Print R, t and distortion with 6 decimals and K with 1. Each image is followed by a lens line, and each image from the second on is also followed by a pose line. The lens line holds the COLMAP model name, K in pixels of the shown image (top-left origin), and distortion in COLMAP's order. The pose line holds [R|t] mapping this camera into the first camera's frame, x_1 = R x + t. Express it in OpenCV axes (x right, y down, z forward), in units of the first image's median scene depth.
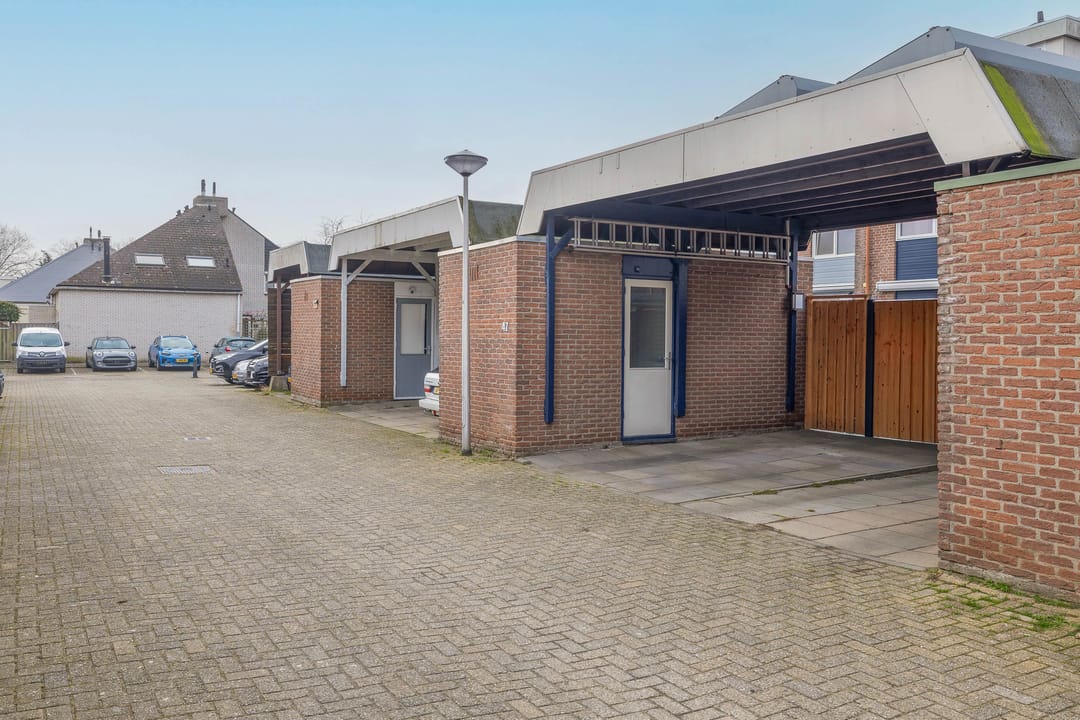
lens RADIAL K [[900.9, 0, 540.0], [0, 900.9, 360.0], [0, 0, 1]] dist [0.012969, 0.006414]
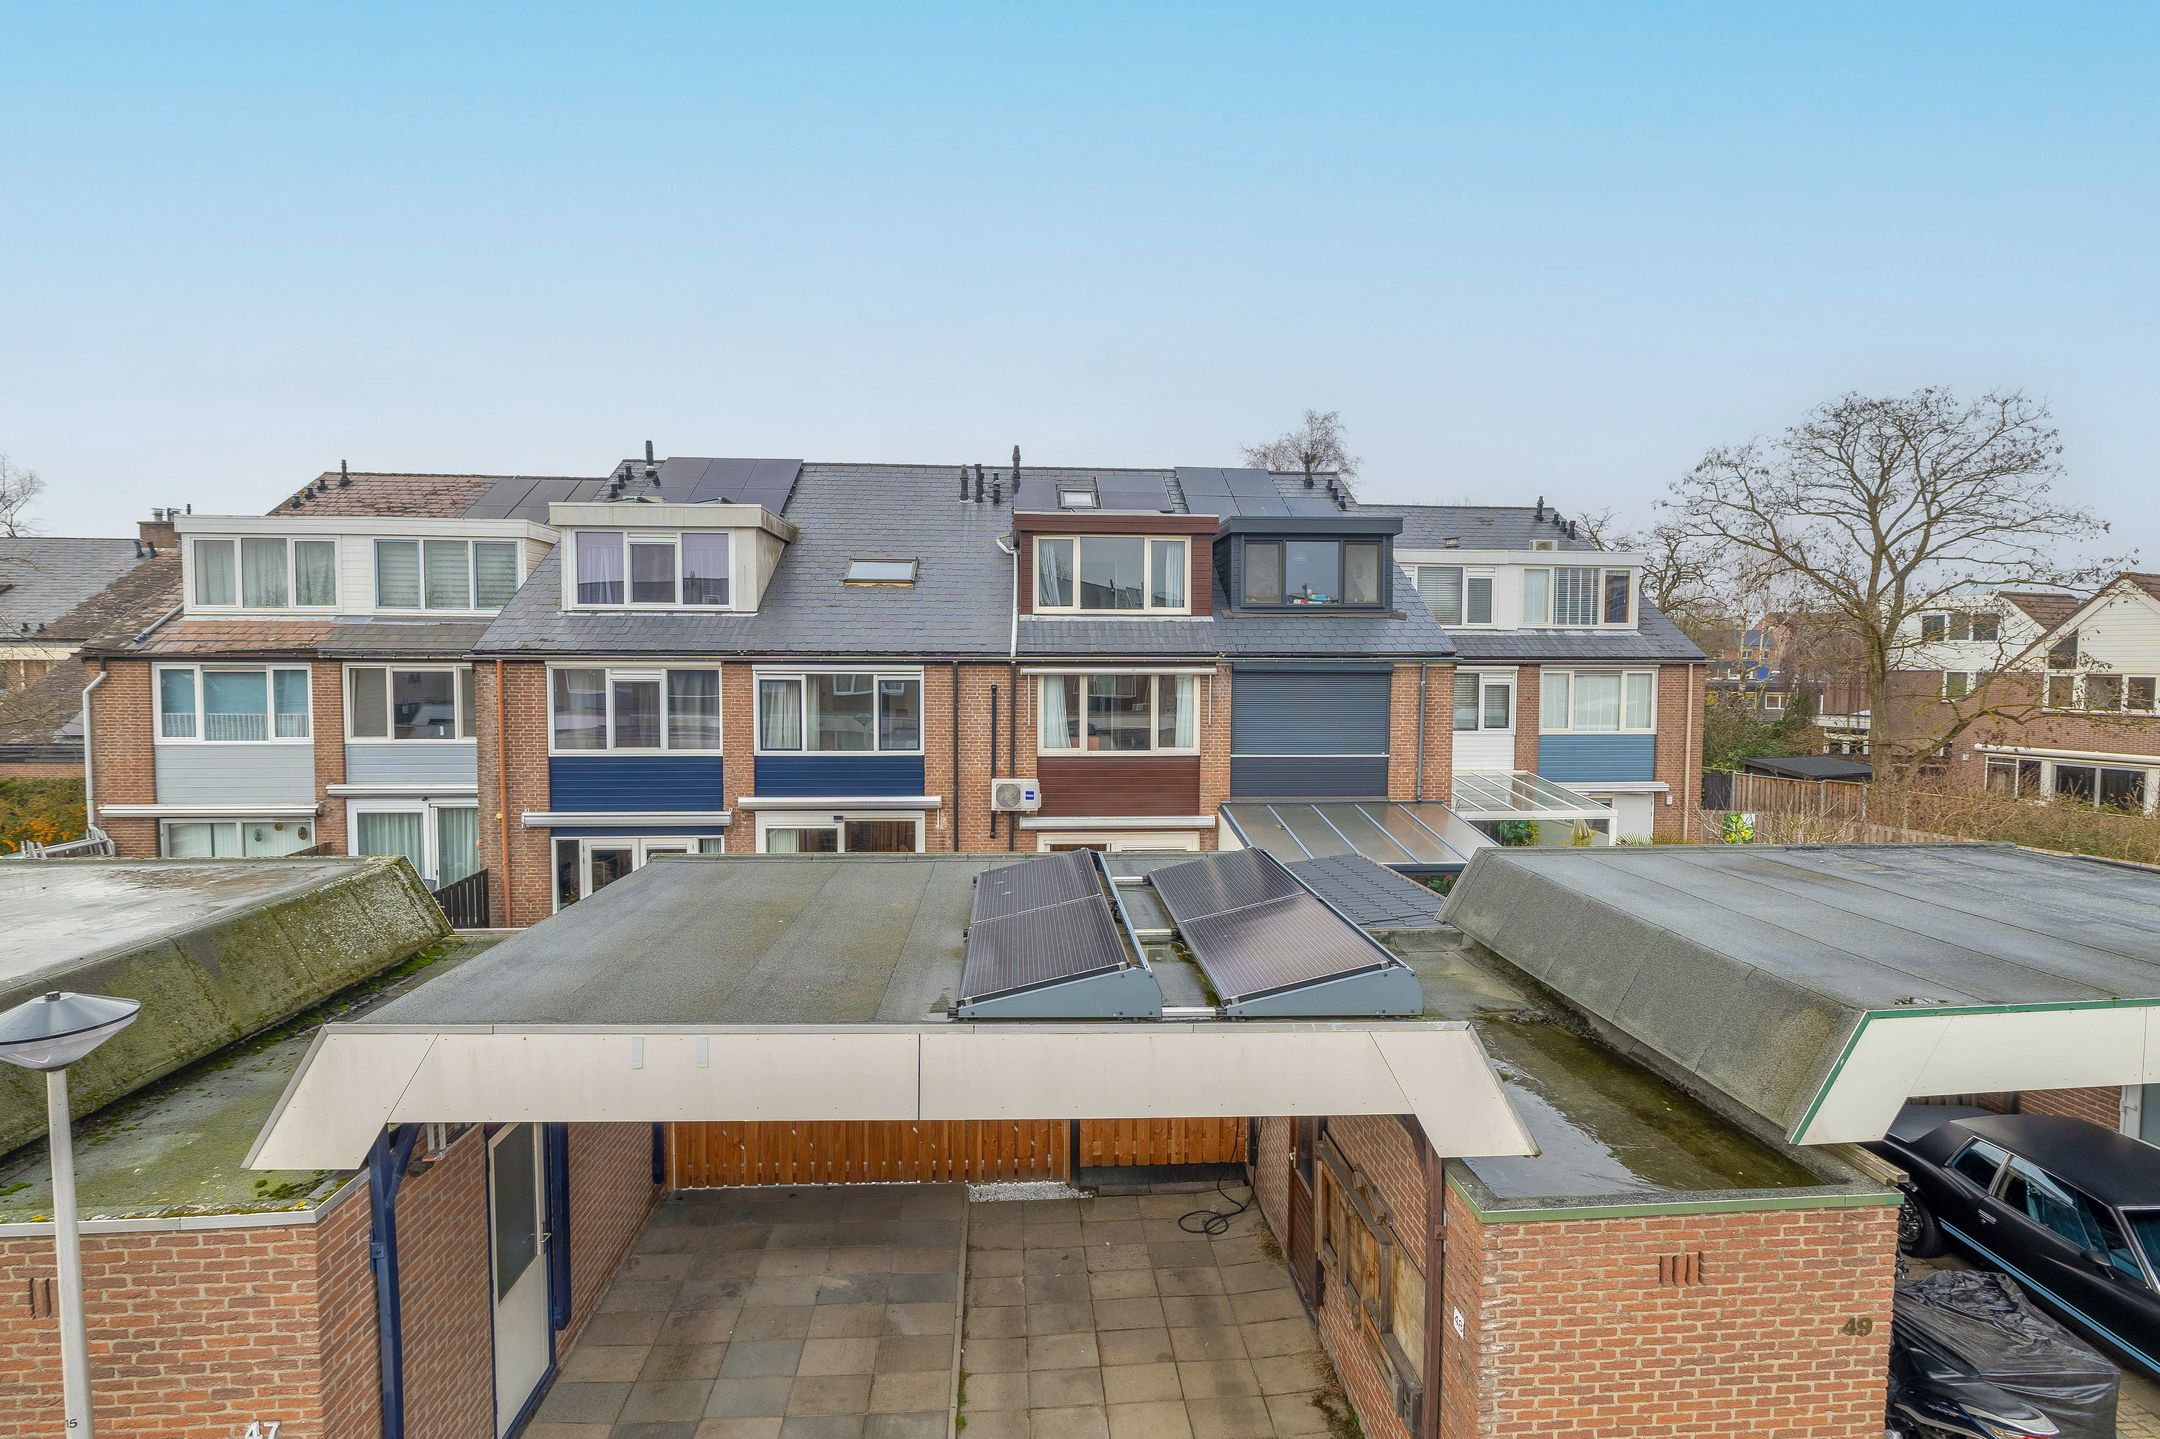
lens RADIAL K [[1012.1, 0, 1089.5], [0, 1012.1, 720.2], [0, 0, 1]] dist [-0.000635, 0.000028]
pose [[0.443082, -0.058722, 0.894556, -0.506893], [0.027040, 0.998274, 0.052137, -0.713521], [-0.896073, 0.001088, 0.443905, 0.954253]]
